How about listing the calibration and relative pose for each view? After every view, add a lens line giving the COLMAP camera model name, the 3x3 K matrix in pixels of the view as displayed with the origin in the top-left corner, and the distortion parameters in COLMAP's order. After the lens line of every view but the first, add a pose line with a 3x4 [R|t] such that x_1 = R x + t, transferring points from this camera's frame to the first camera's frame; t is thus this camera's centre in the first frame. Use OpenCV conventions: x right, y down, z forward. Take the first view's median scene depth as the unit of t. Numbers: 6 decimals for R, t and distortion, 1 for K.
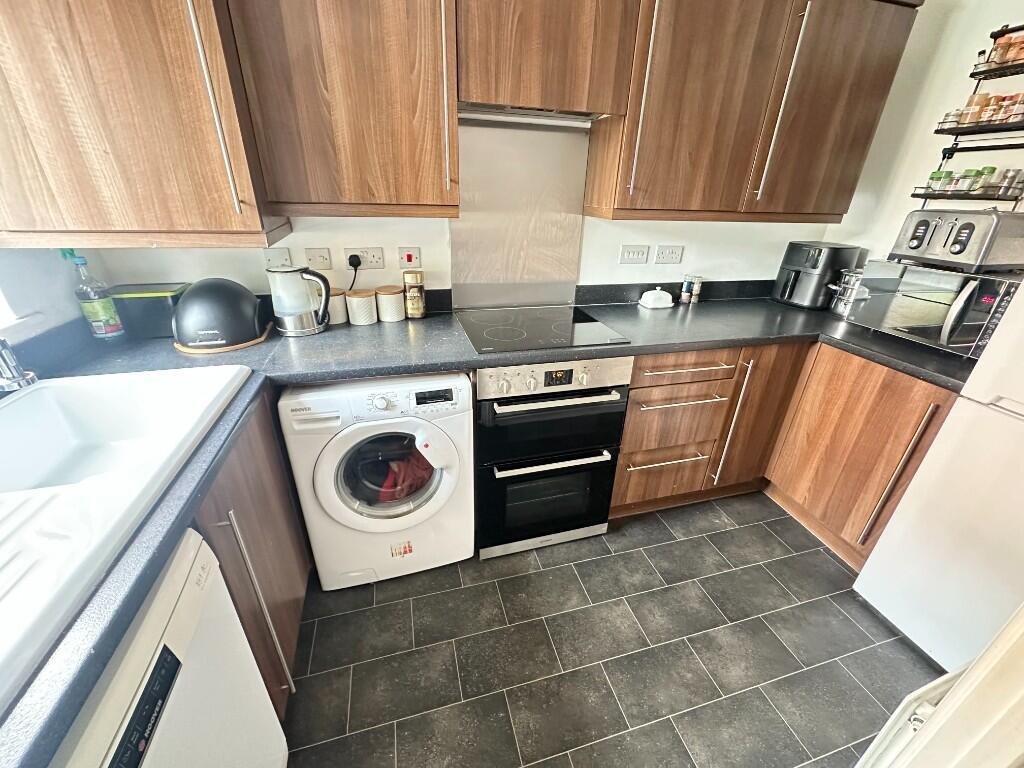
lens RADIAL K [[410.9, 0, 513.3], [0, 410.9, 383.9], [0, 0, 1]] dist [-0.004398, 0.000078]
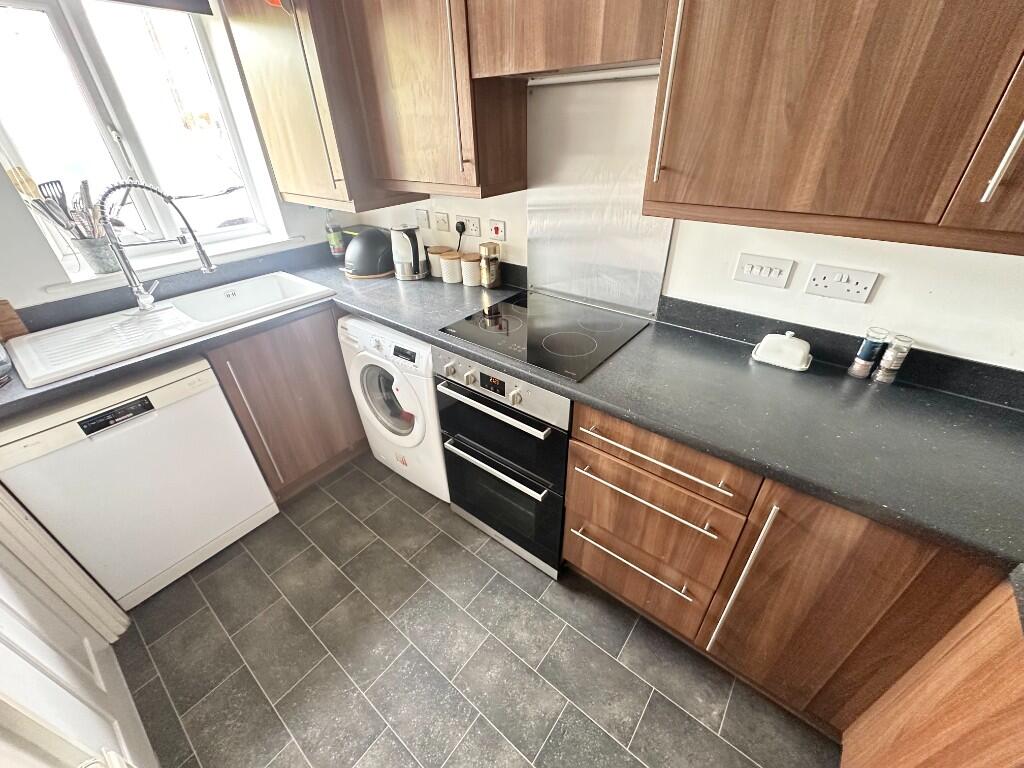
lens RADIAL K [[410.9, 0, 510.5], [0, 410.9, 383.9], [0, 0, 1]] dist [-0.004398, 0.000078]
pose [[0.578284, 0.399159, -0.711519, 0.716861], [-0.311475, 0.914092, 0.259652, -0.243807], [0.754037, 0.071467, 0.652933, 0.383514]]
